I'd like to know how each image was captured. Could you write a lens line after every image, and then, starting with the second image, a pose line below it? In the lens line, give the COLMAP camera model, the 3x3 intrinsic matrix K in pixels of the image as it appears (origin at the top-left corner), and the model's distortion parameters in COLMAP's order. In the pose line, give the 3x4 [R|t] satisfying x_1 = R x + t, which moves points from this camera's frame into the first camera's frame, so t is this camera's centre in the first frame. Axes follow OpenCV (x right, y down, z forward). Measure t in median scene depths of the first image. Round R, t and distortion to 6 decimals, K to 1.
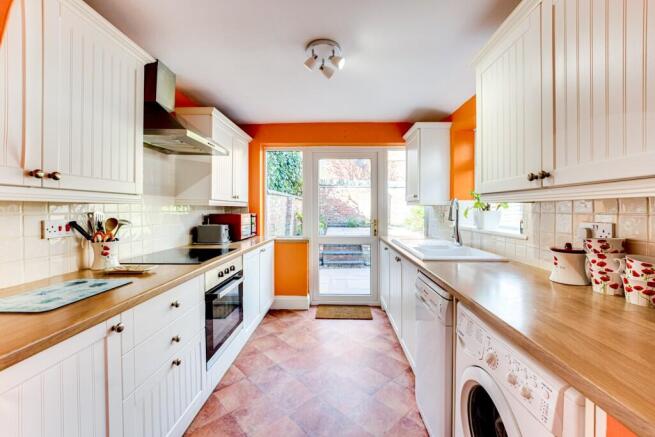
lens RADIAL K [[266.1, 0, 329.9], [0, 266.1, 206.0], [0, 0, 1]] dist [-0.000538, 0.000036]
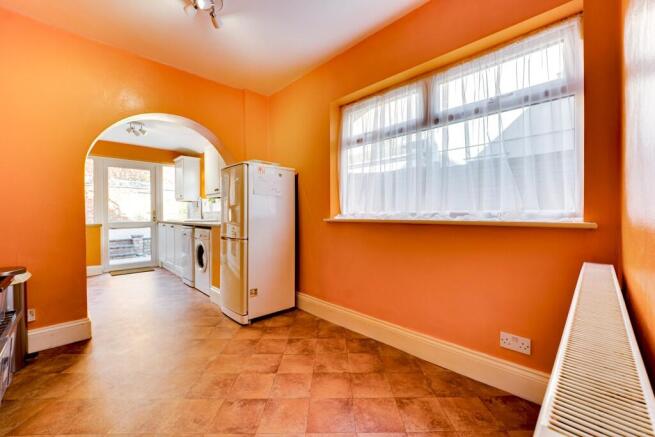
lens RADIAL K [[269.0, 0, 327.5], [0, 269.0, 218.5], [0, 0, 1]] dist [-0.001359, -0.000021]
pose [[0.703138, -0.010839, 0.710971, -0.331121], [-0.006591, 0.999741, 0.021760, 0.083286], [-0.711023, -0.019987, 0.702885, -1.172826]]
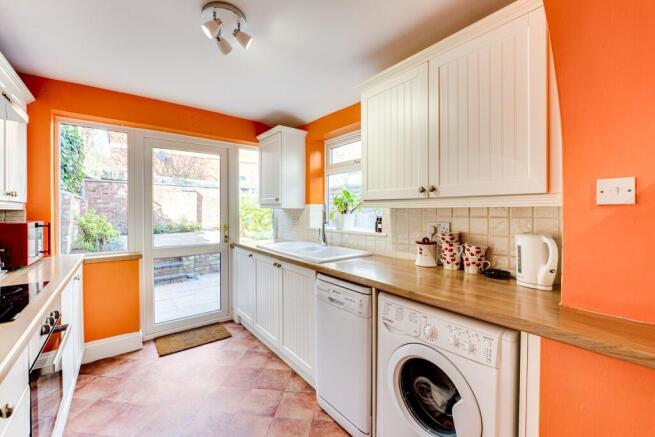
lens RADIAL K [[274.0, 0, 329.0], [0, 274.0, 209.6], [0, 0, 1]] dist [-0.001657, 0.000112]
pose [[0.773295, 0.000260, 0.634047, -0.207137], [-0.004467, 0.999977, 0.005038, -0.006112], [-0.634031, -0.006728, 0.773278, 0.104835]]
